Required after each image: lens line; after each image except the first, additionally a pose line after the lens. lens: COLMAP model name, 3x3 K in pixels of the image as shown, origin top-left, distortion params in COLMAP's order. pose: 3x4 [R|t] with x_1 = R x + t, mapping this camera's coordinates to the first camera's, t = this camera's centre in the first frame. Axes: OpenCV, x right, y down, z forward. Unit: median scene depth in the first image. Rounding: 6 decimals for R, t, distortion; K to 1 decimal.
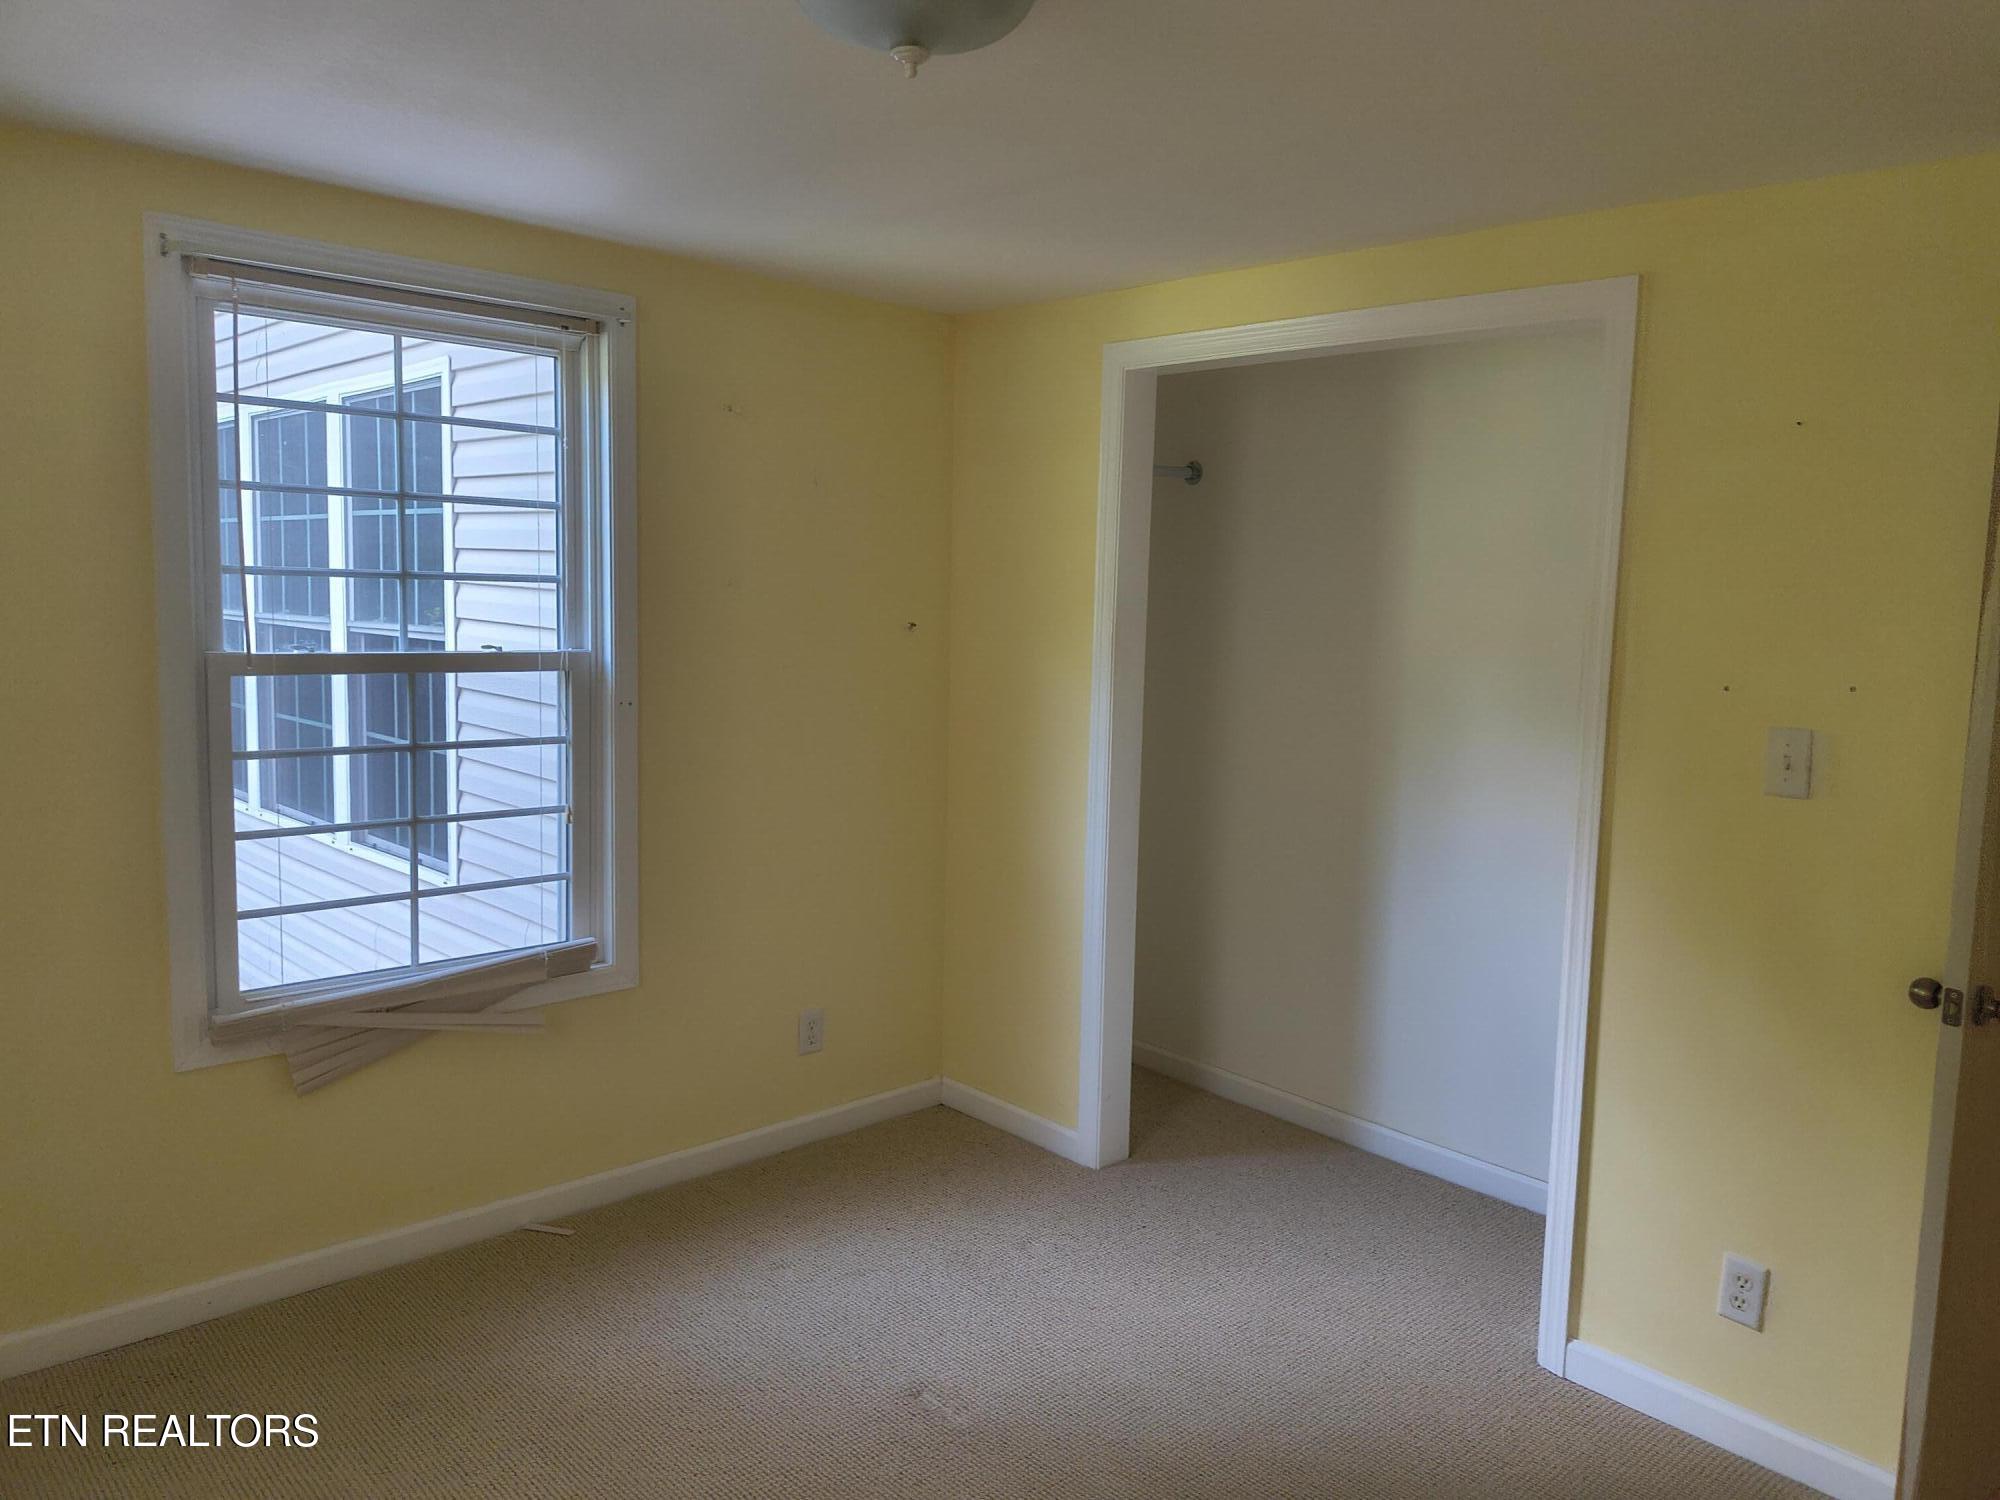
lens RADIAL K [[1465.4, 0, 998.7], [0, 1465.4, 745.5], [0, 0, 1]] dist [0.033774, -0.046326]
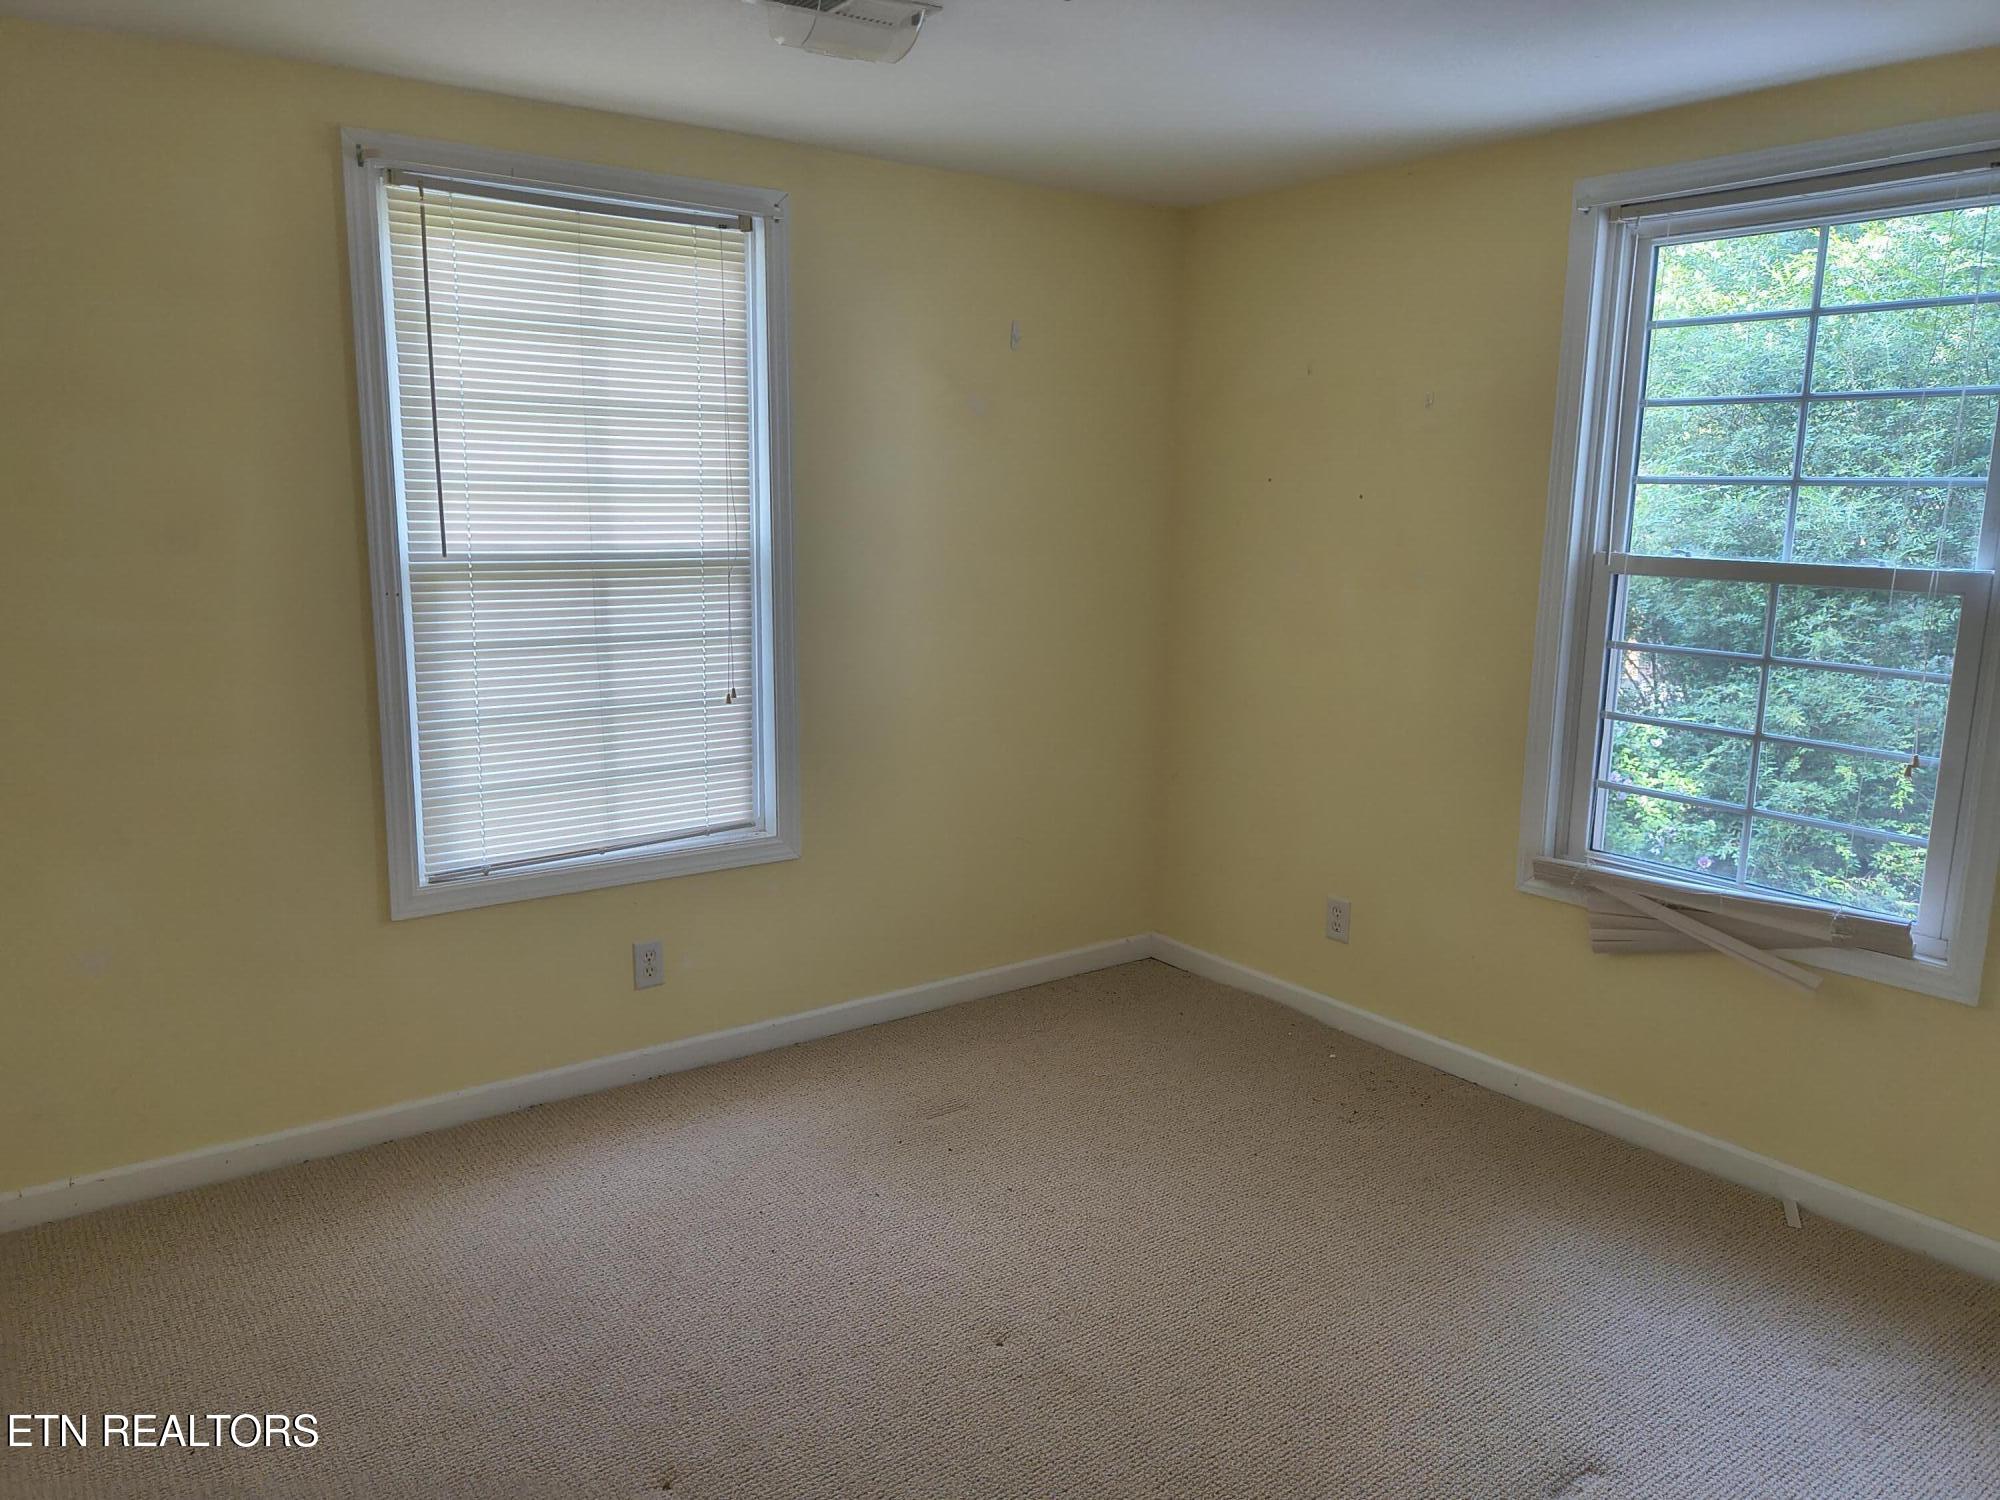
lens RADIAL K [[1465.4, 0, 1001.8], [0, 1465.4, 755.0], [0, 0, 1]] dist [0.033774, -0.046326]
pose [[-0.116081, 0.148943, -0.982009, 0.631797], [-0.118670, 0.979531, 0.162595, -0.036676], [0.986125, 0.135409, -0.096030, 0.615265]]
